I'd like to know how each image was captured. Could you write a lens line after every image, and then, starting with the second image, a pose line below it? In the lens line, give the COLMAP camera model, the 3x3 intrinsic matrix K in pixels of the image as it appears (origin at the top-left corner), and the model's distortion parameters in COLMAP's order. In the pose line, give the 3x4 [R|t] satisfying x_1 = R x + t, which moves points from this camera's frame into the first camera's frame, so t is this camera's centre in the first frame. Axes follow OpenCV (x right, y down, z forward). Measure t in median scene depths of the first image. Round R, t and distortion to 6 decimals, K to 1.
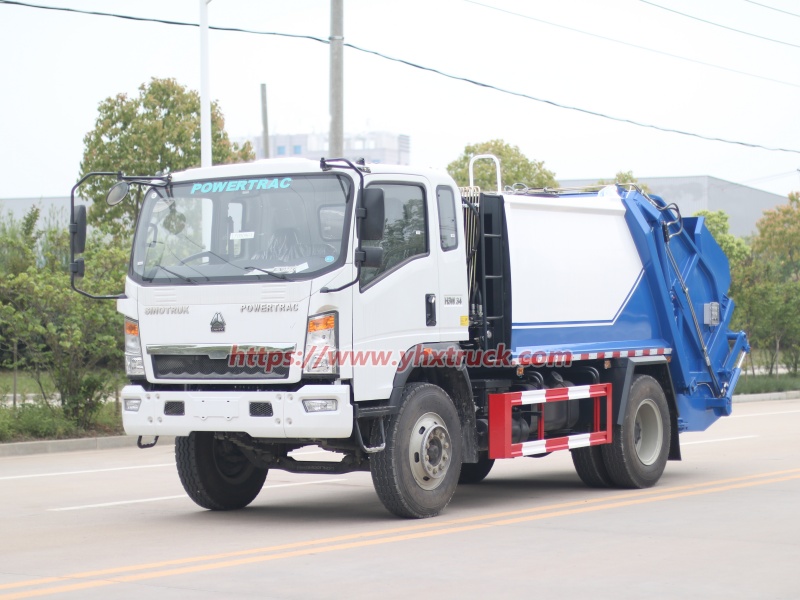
lens RADIAL K [[2065.3, 0, 400.0], [0, 2065.3, 300.0], [0, 0, 1]] dist [-0.058533, 0.736726]
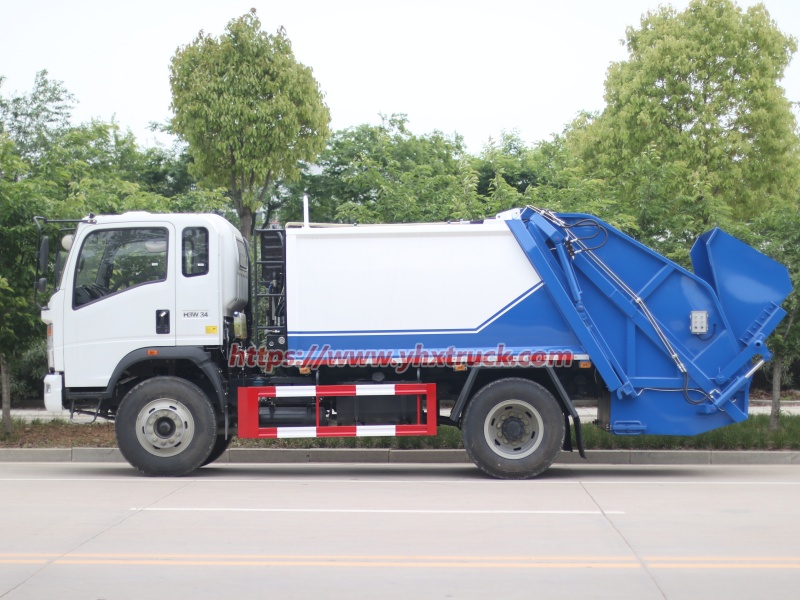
lens RADIAL K [[2065.3, 0, 400.0], [0, 2065.3, 300.0], [0, 0, 1]] dist [-0.058533, 0.736726]
pose [[0.523281, -0.017103, -0.851989, 1.162218], [0.010296, 0.999852, -0.013747, 0.010060], [0.852098, -0.001578, 0.523380, 0.410492]]
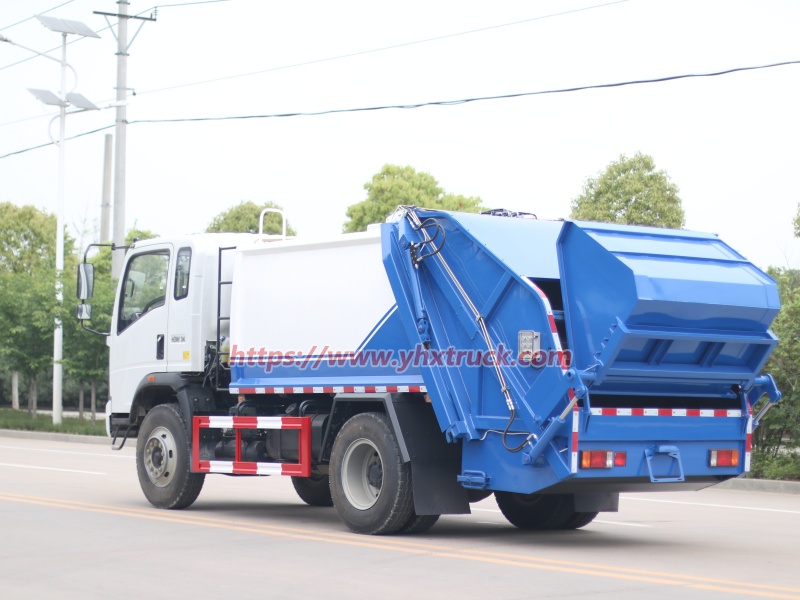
lens RADIAL K [[2065.3, 0, 400.0], [0, 2065.3, 300.0], [0, 0, 1]] dist [-0.058533, 0.736726]
pose [[-0.349375, -0.034676, -0.936341, 1.106122], [0.002544, 0.999276, -0.037956, 0.023484], [0.936980, -0.015643, -0.349034, 1.504060]]
